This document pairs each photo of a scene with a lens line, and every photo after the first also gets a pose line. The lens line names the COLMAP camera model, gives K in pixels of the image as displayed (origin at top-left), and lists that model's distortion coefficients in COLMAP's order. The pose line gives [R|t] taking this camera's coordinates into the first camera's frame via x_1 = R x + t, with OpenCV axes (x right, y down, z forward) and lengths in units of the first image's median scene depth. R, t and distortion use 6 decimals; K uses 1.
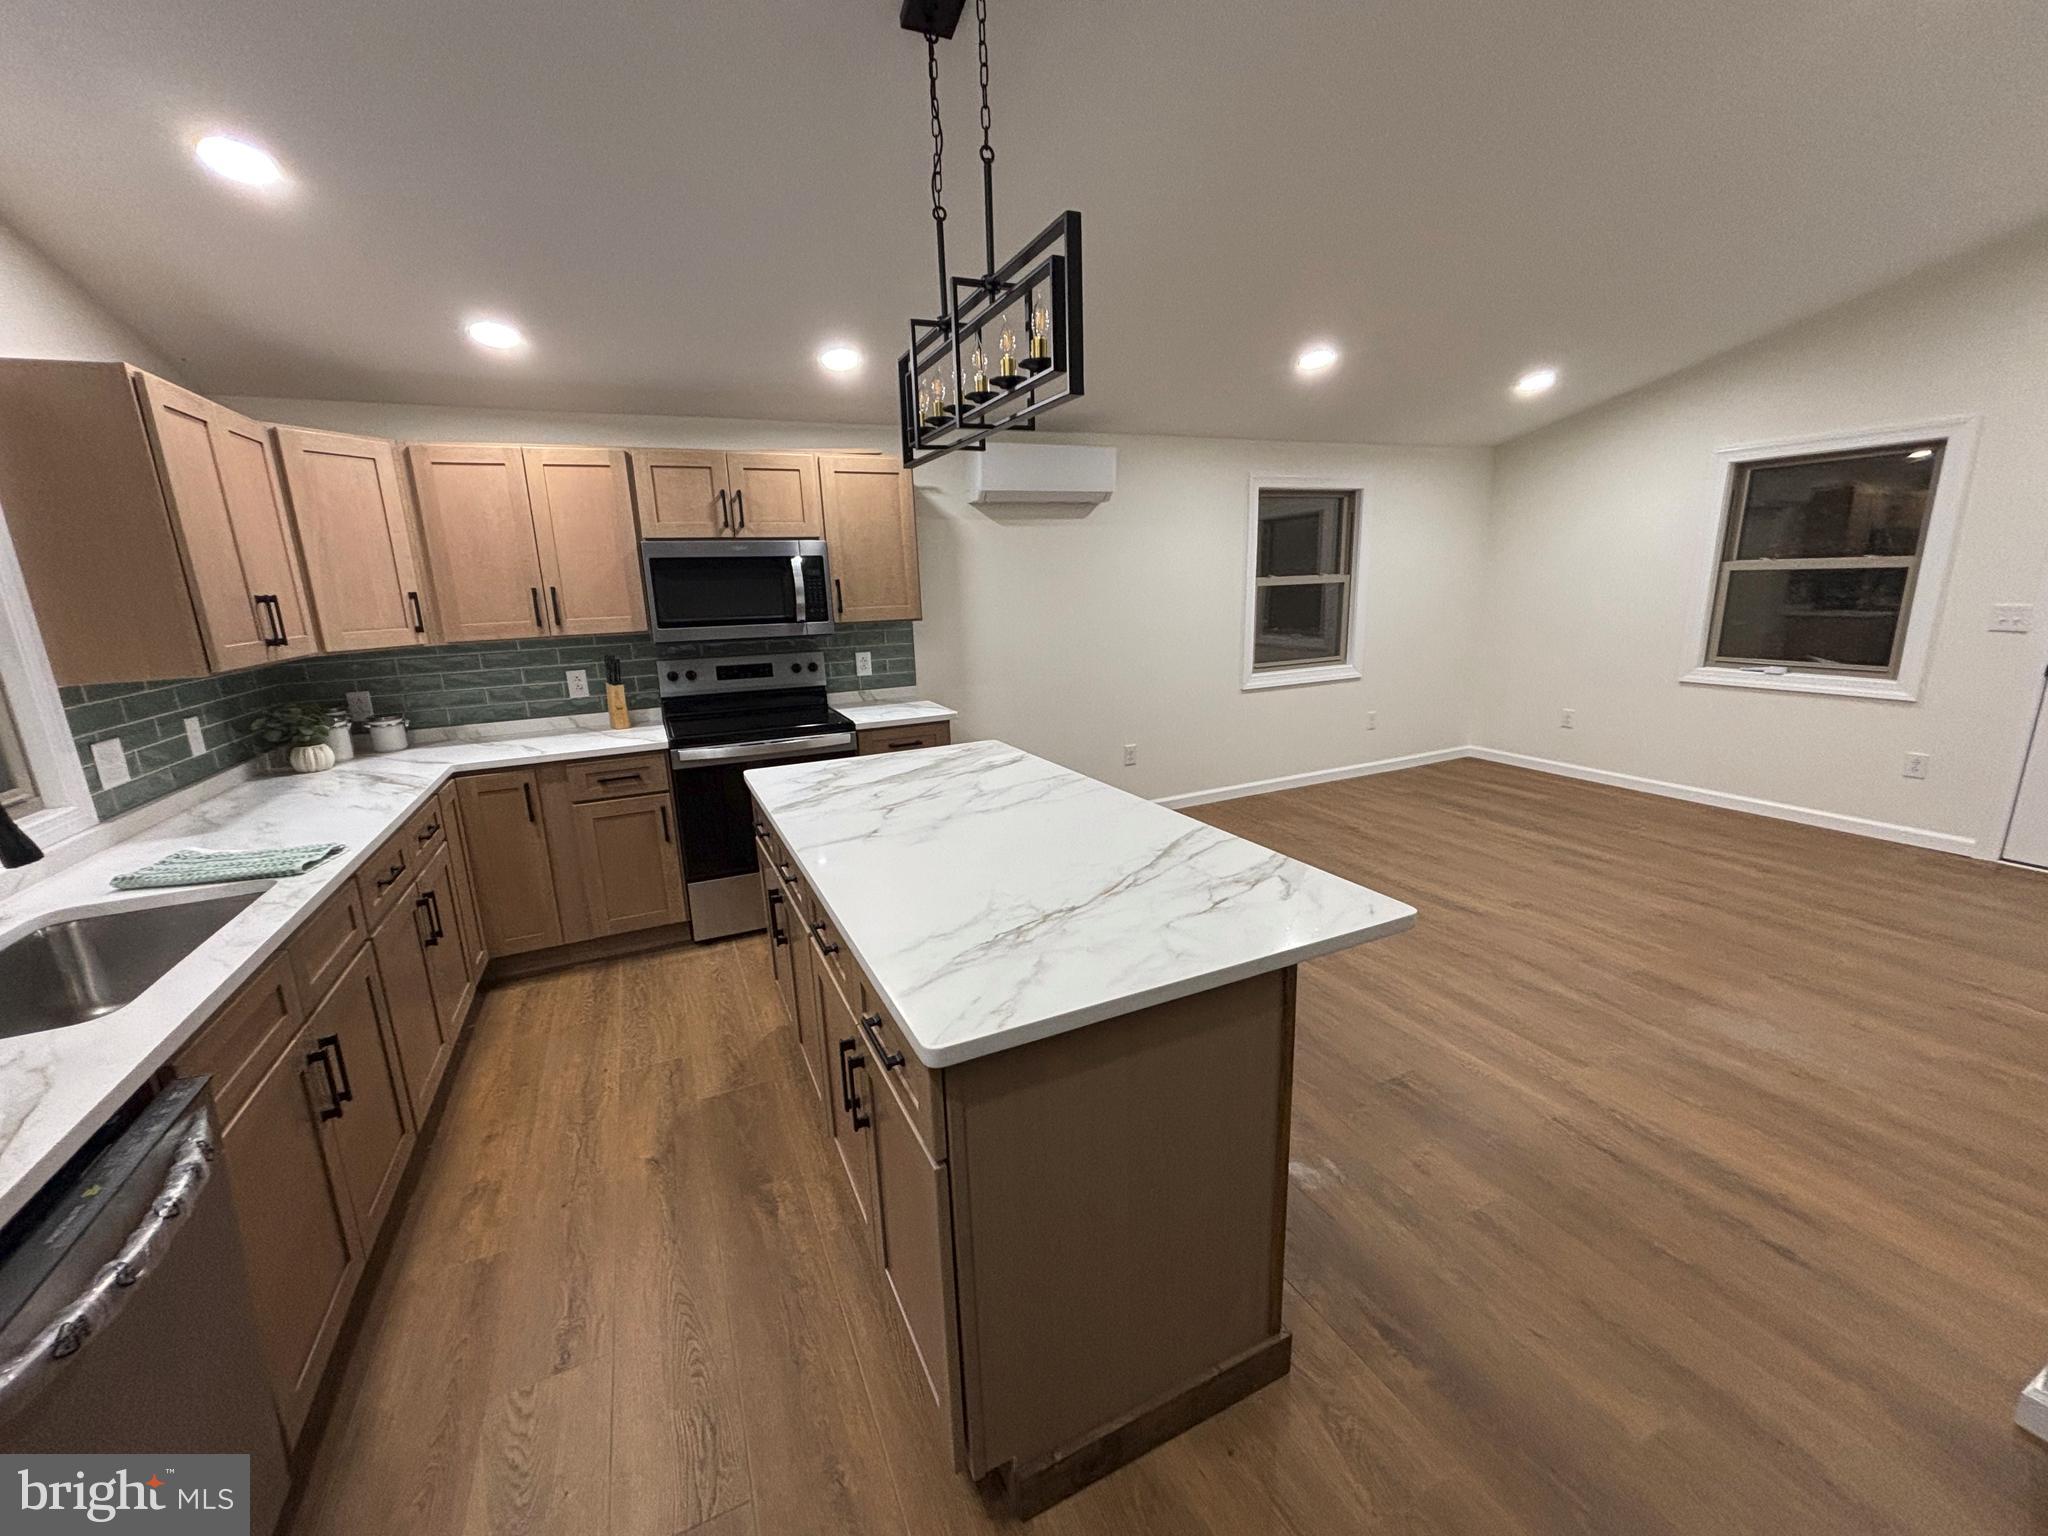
lens RADIAL K [[823.8, 0, 1030.8], [0, 823.8, 769.3], [0, 0, 1]] dist [0.001956, -0.000025]
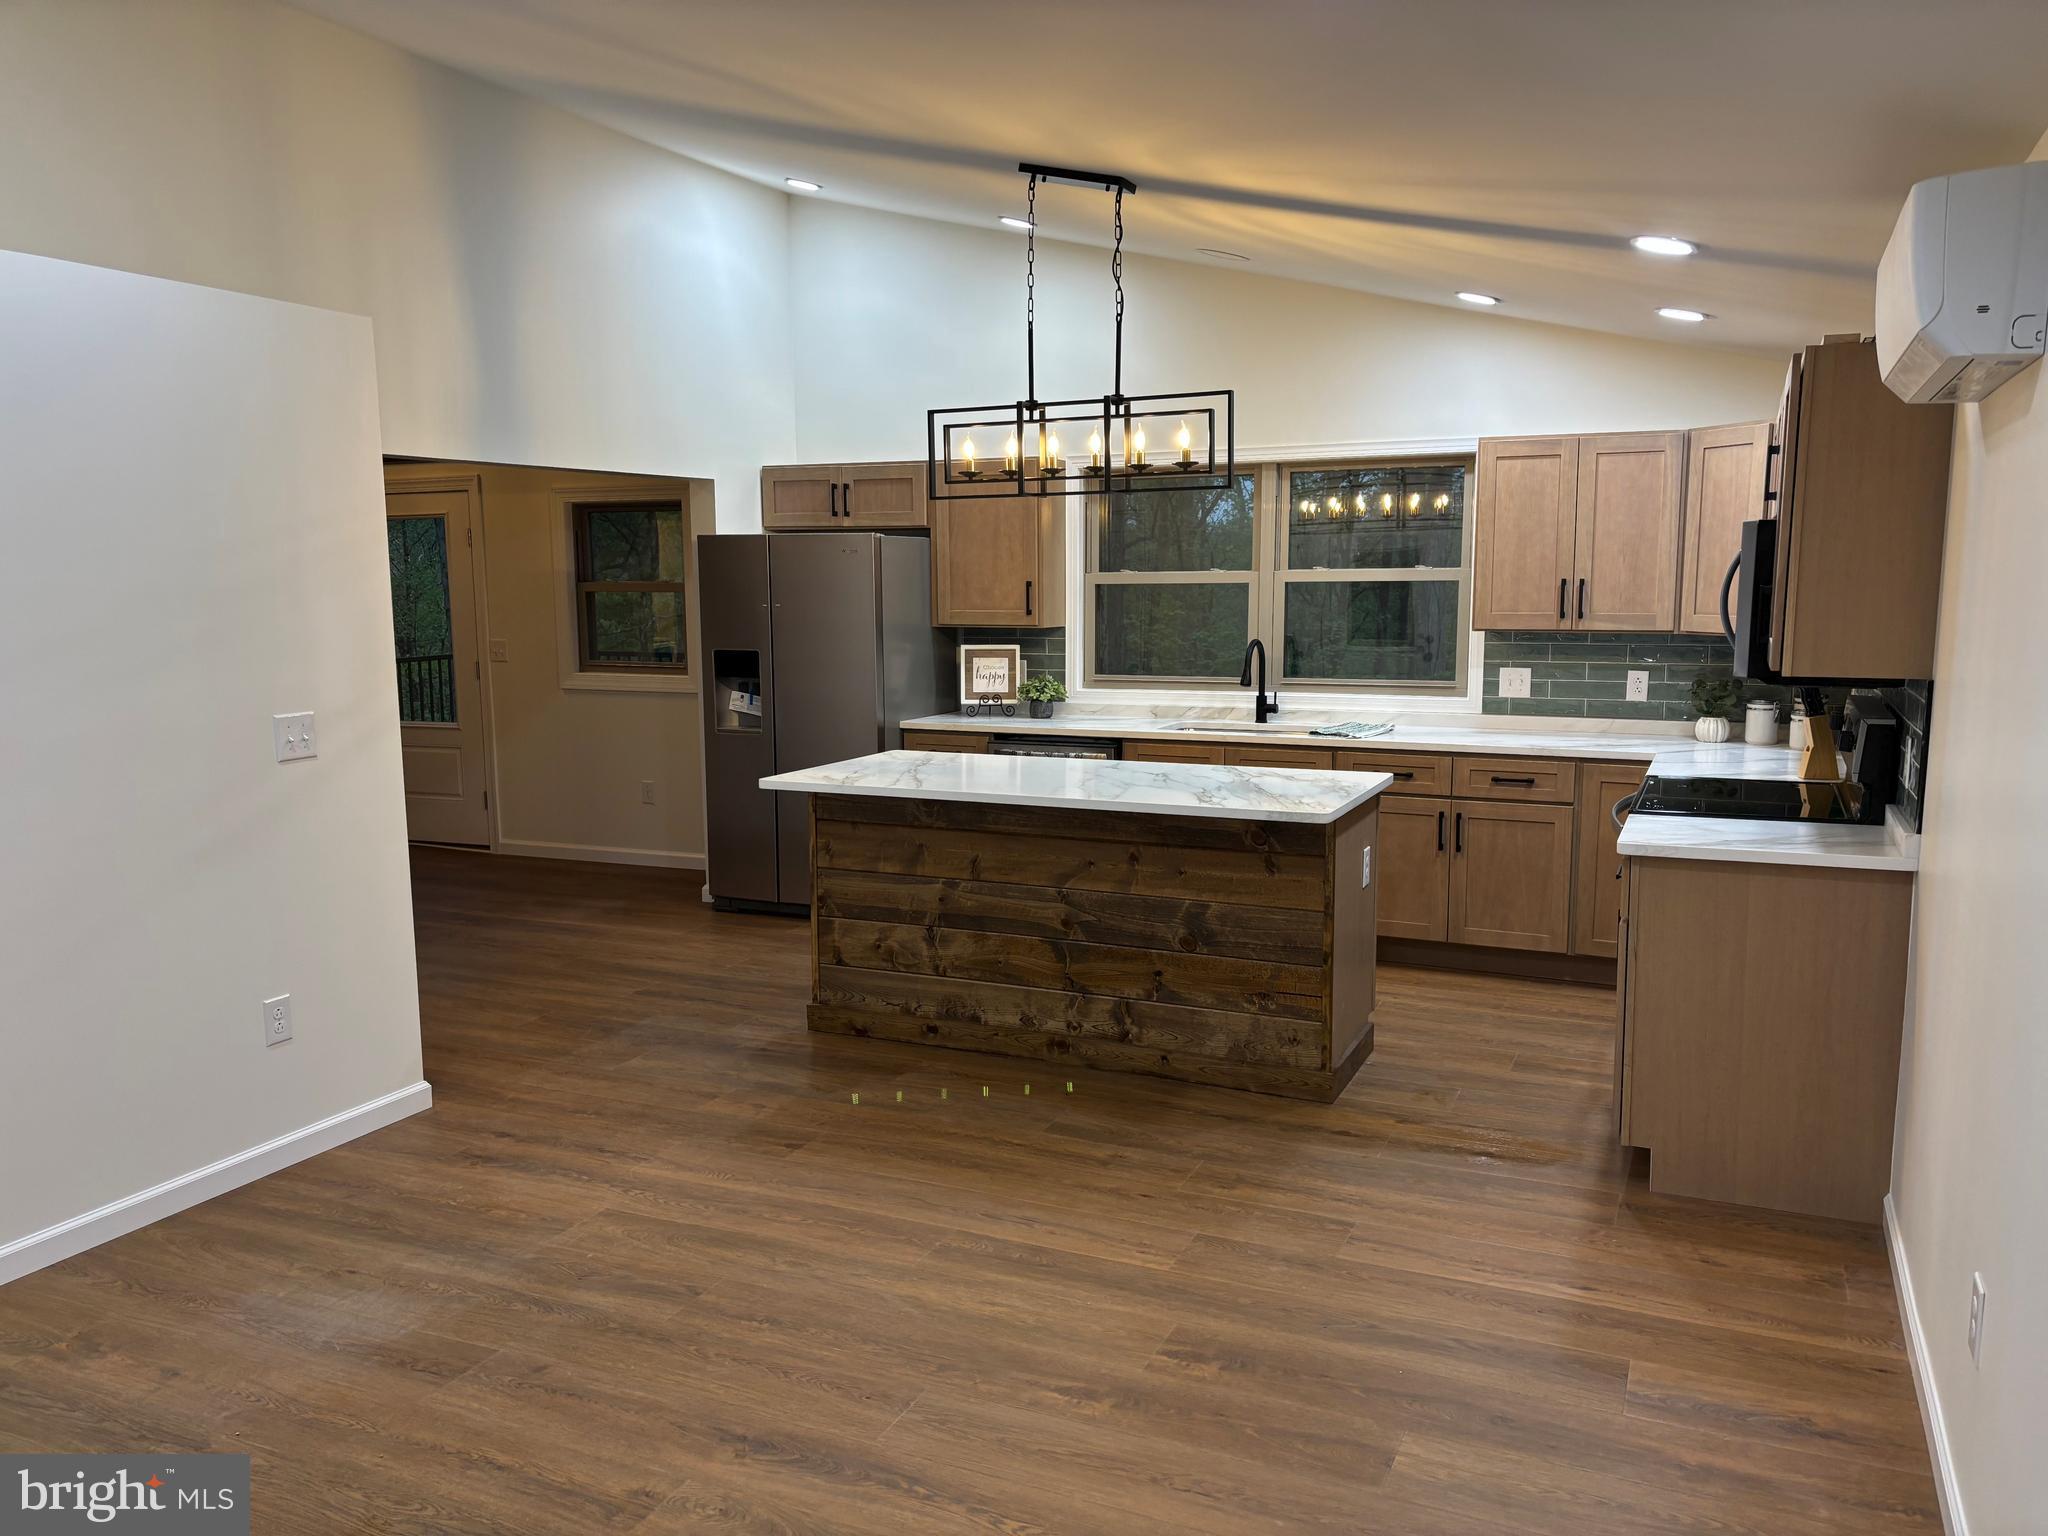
lens RADIAL K [[1539.9, 0, 1026.1], [0, 1539.9, 796.6], [0, 0, 1]] dist [0.151831, -0.357695]
pose [[-0.768256, 0.131498, -0.626491, 0.995552], [-0.114136, 0.934854, 0.336186, -0.469693], [0.629885, 0.329782, -0.703199, 1.746277]]
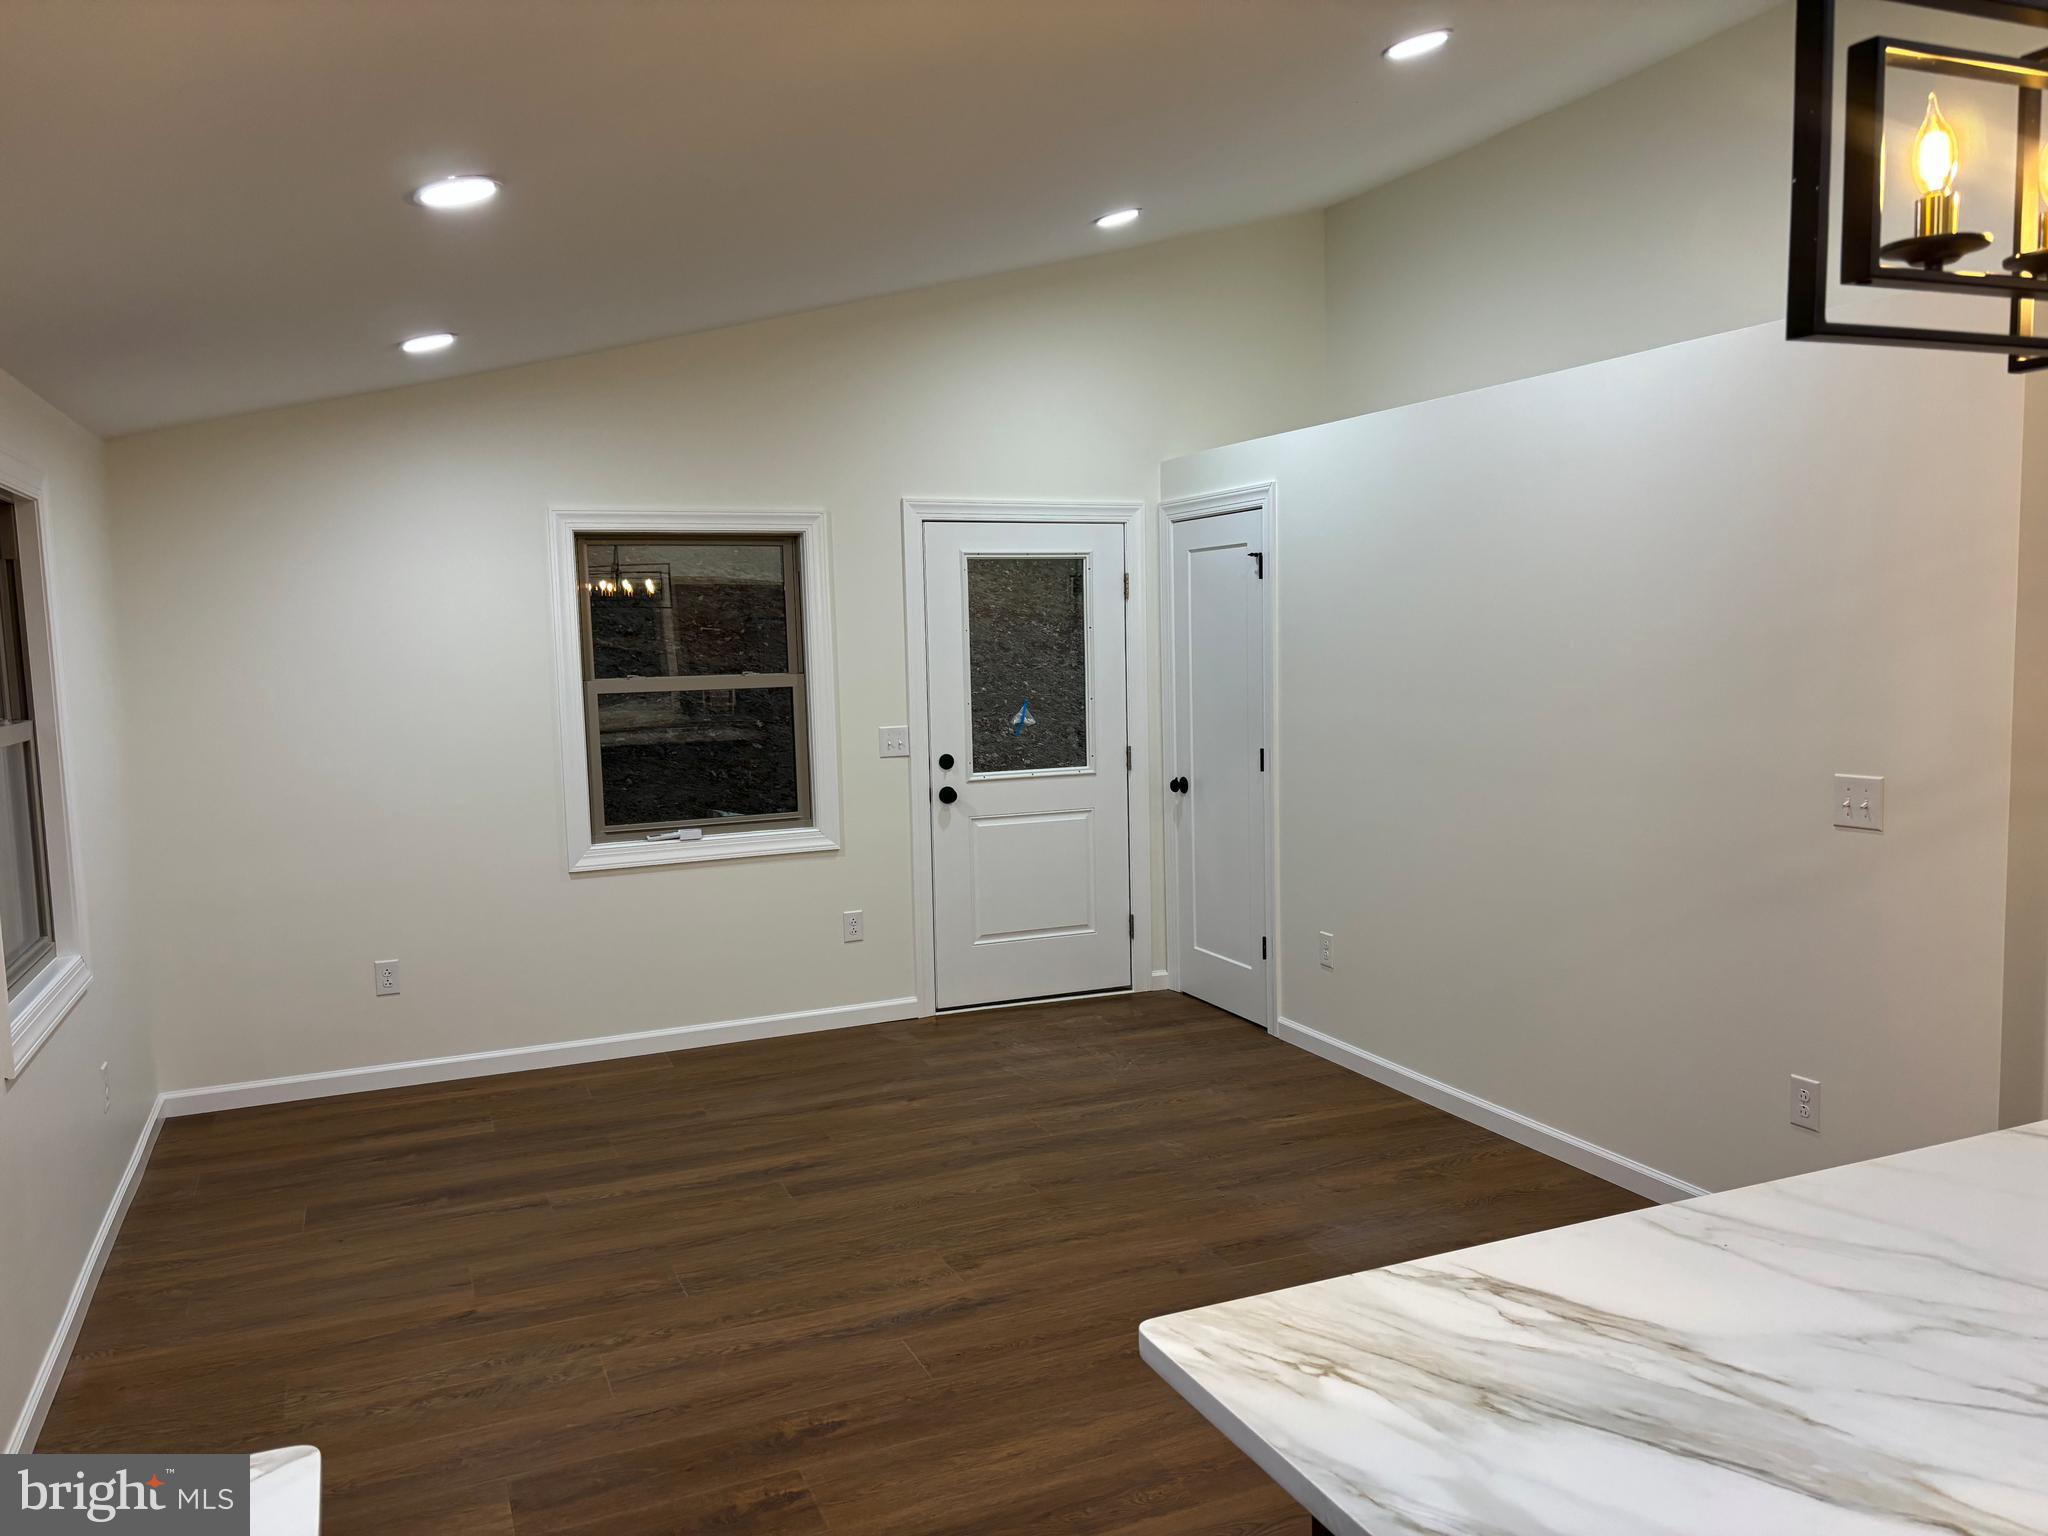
lens RADIAL K [[1550.9, 0, 1002.8], [0, 1550.9, 777.3], [0, 0, 1]] dist [0.046555, -0.004586]
pose [[0.054116, -0.066958, 0.996287, -0.529158], [0.255458, 0.965473, 0.051011, -0.238977], [-0.965304, 0.251749, 0.069352, 0.936746]]
